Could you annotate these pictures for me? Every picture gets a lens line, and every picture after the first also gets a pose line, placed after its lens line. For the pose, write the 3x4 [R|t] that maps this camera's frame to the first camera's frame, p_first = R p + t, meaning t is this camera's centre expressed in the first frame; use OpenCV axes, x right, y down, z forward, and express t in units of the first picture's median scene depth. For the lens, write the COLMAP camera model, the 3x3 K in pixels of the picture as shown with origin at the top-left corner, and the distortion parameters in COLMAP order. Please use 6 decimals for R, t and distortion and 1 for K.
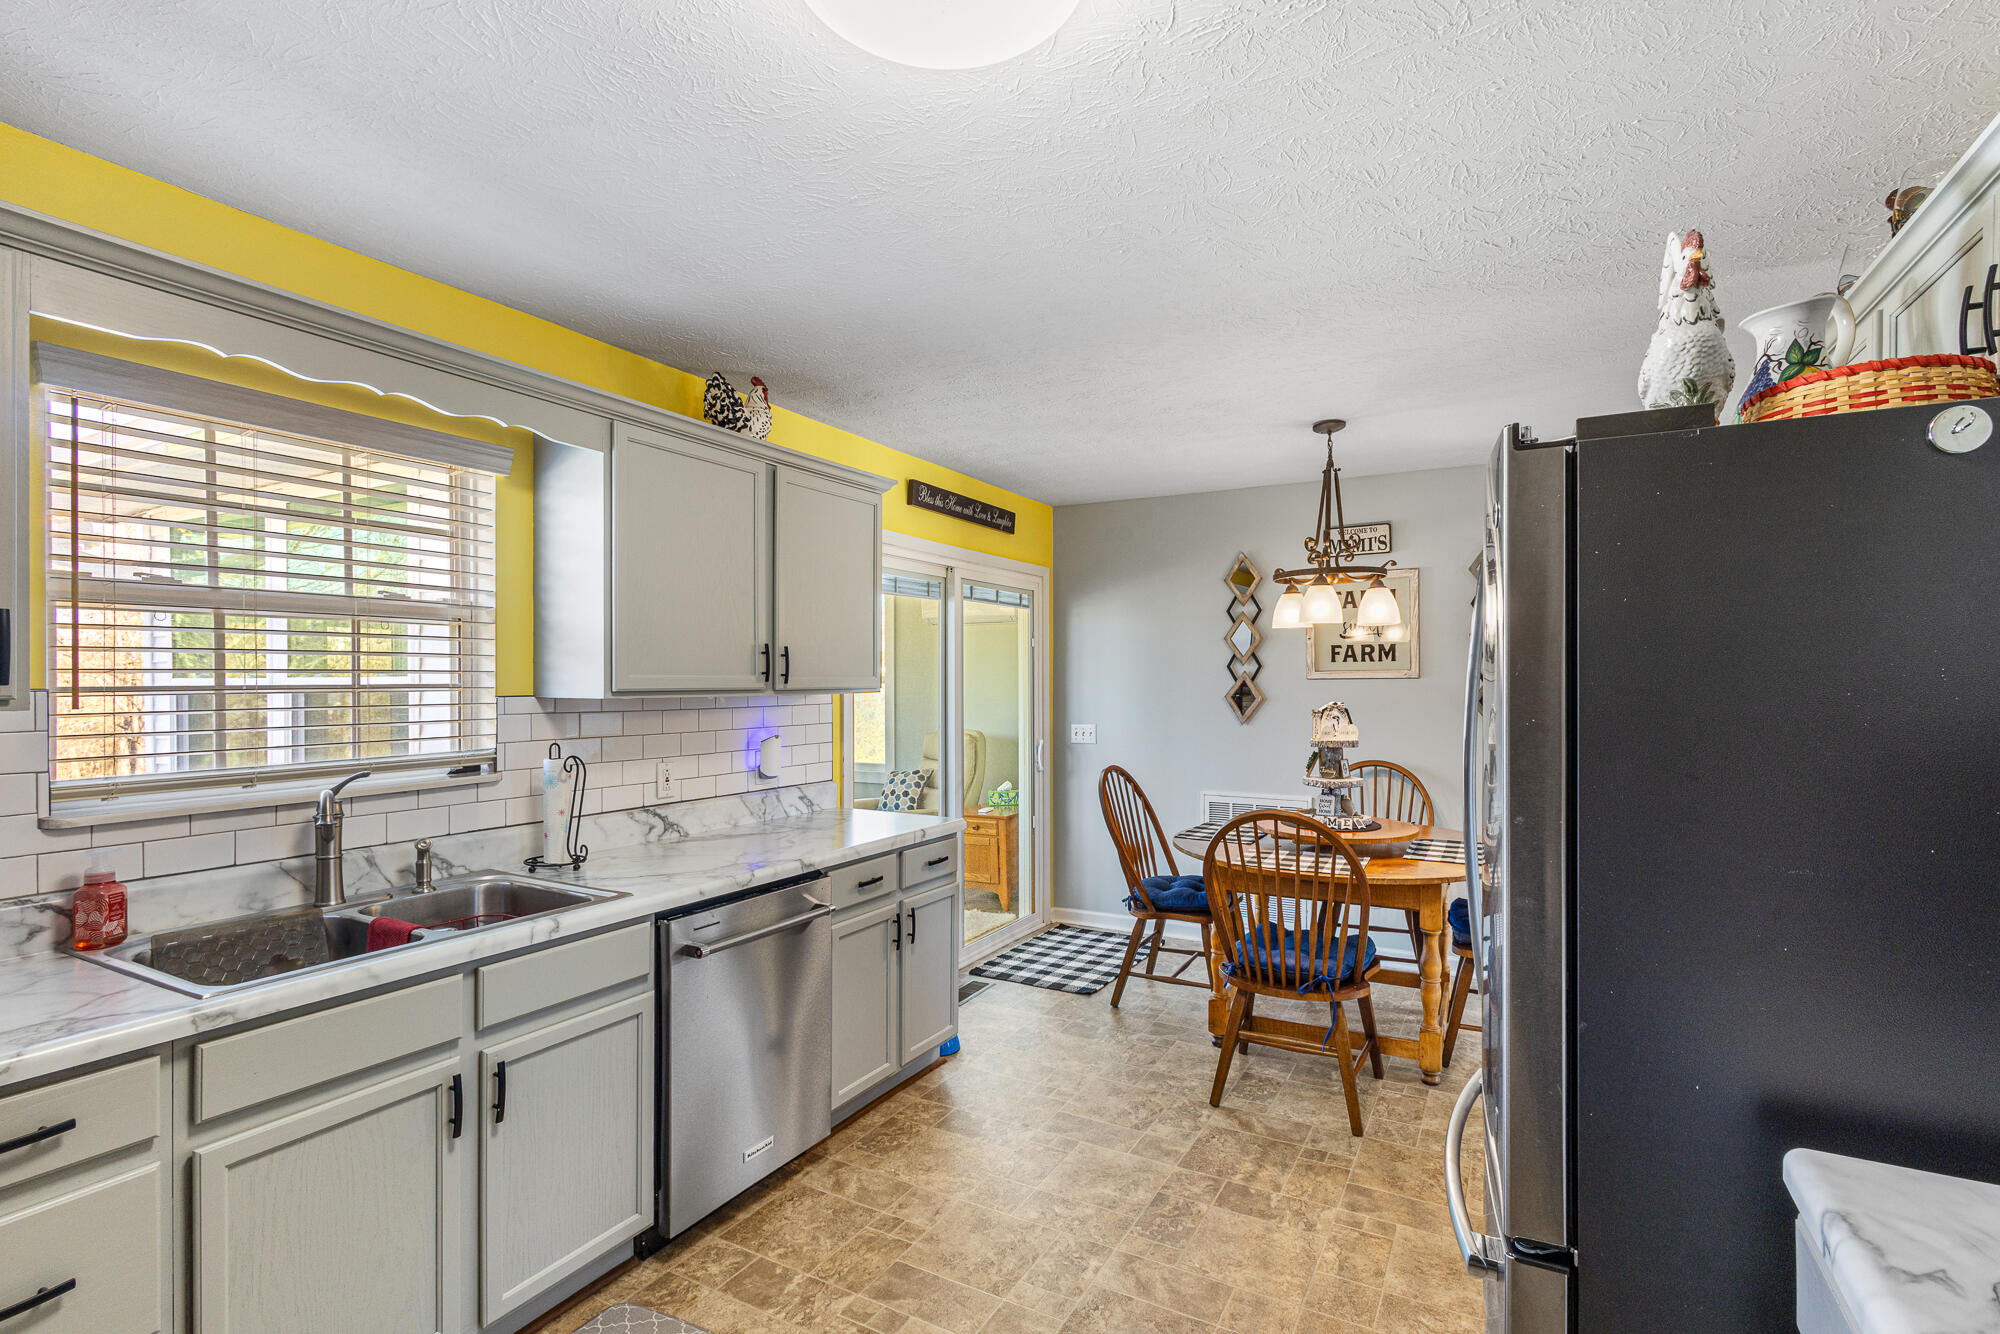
lens RADIAL K [[931.1, 0, 1002.2], [0, 931.1, 678.4], [0, 0, 1]] dist [-0.005527, 0.005891]
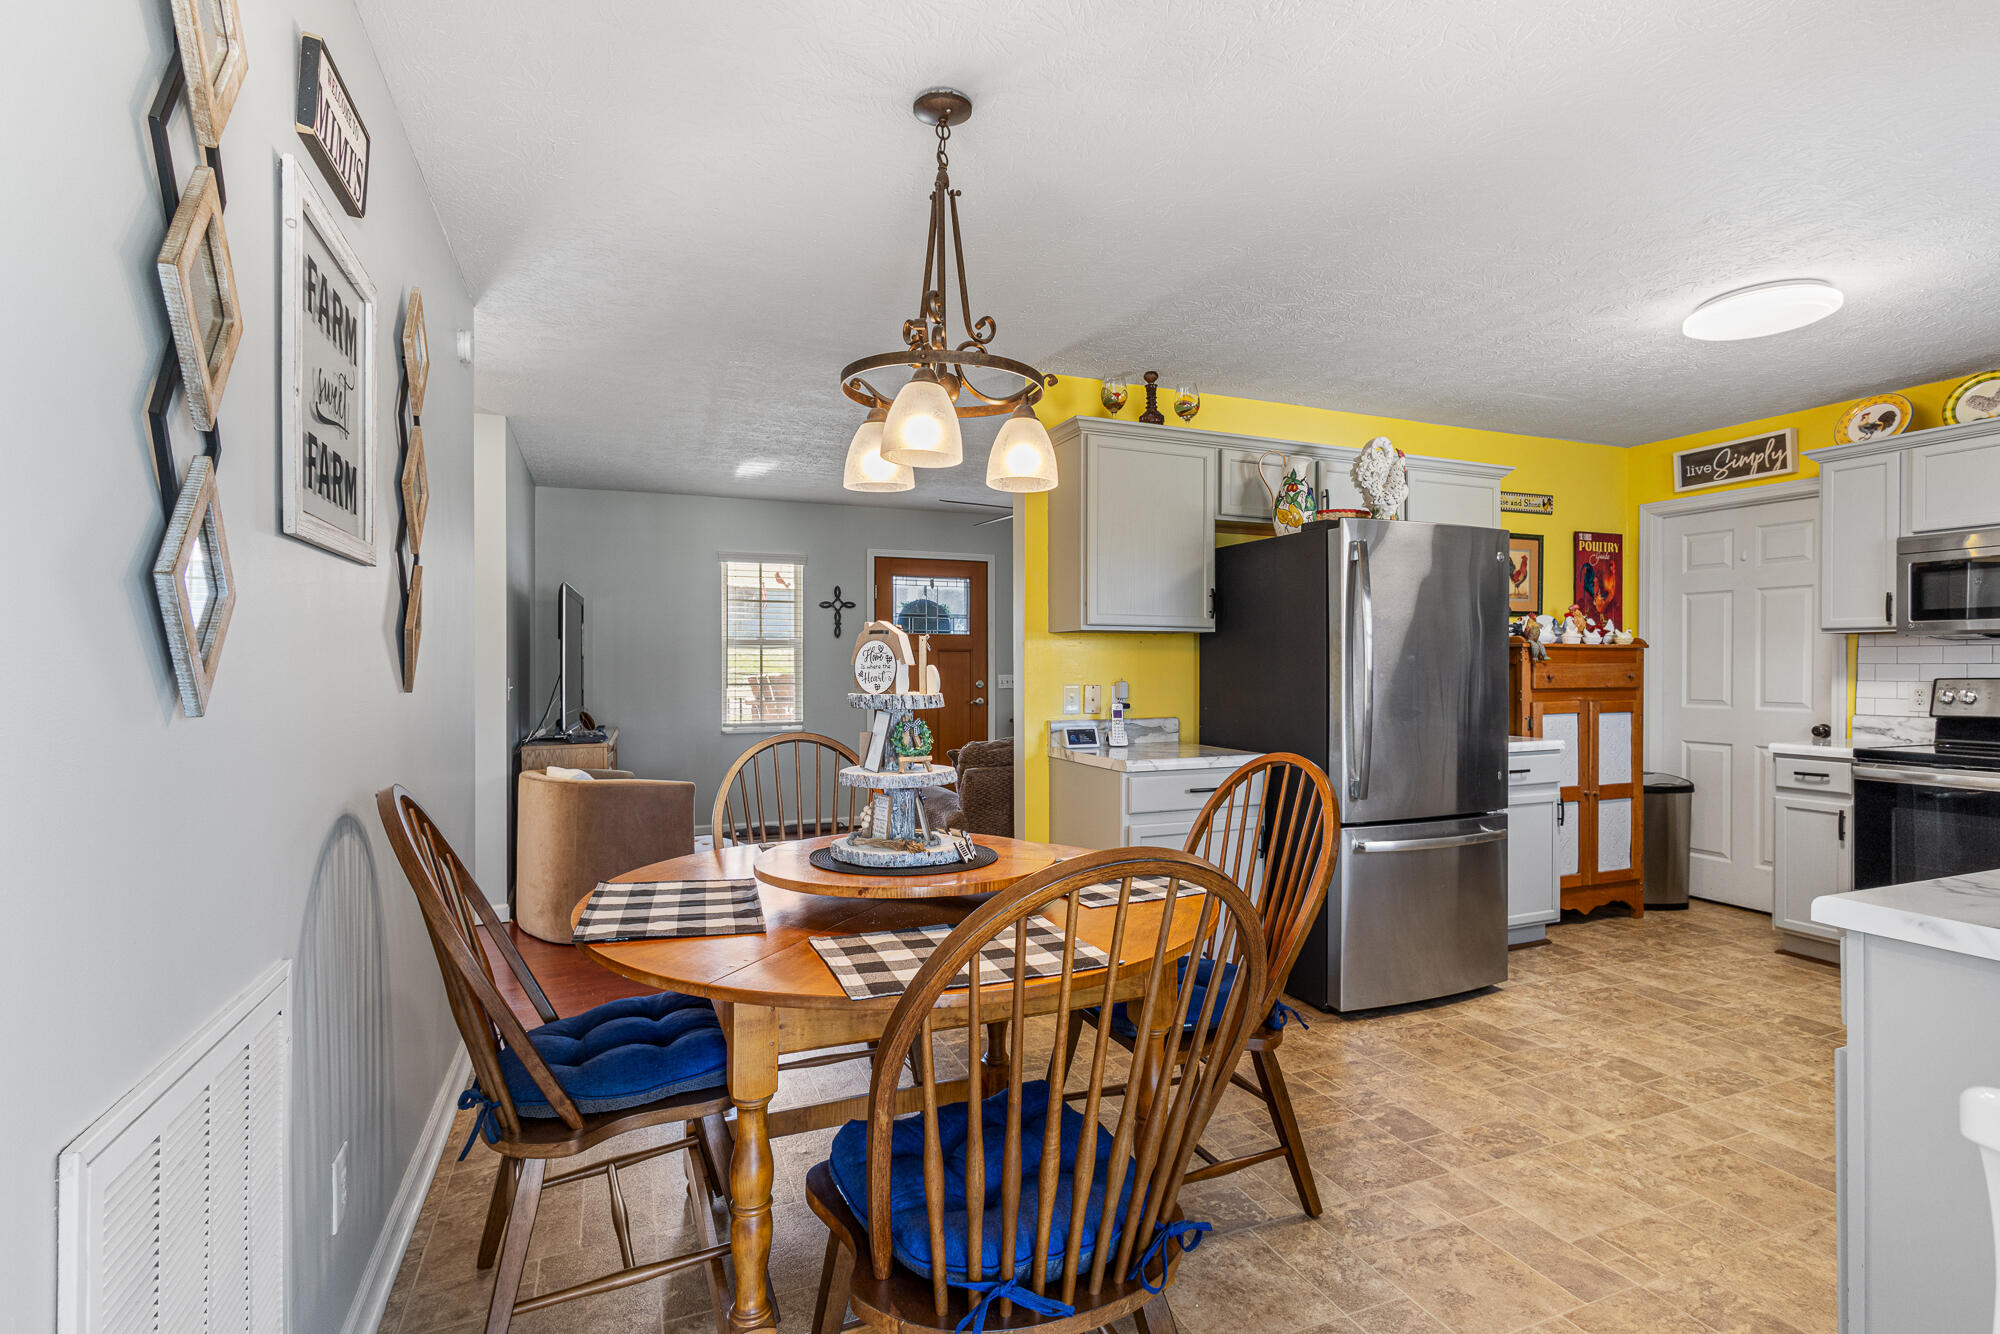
lens RADIAL K [[940.5, 0, 1006.4], [0, 940.5, 660.9], [0, 0, 1]] dist [-0.008499, 0.009162]
pose [[-0.784835, 0.002696, 0.619699, -0.027897], [-0.001608, 0.999978, -0.006386, 0.080772], [-0.619703, -0.006009, -0.784813, 2.244917]]
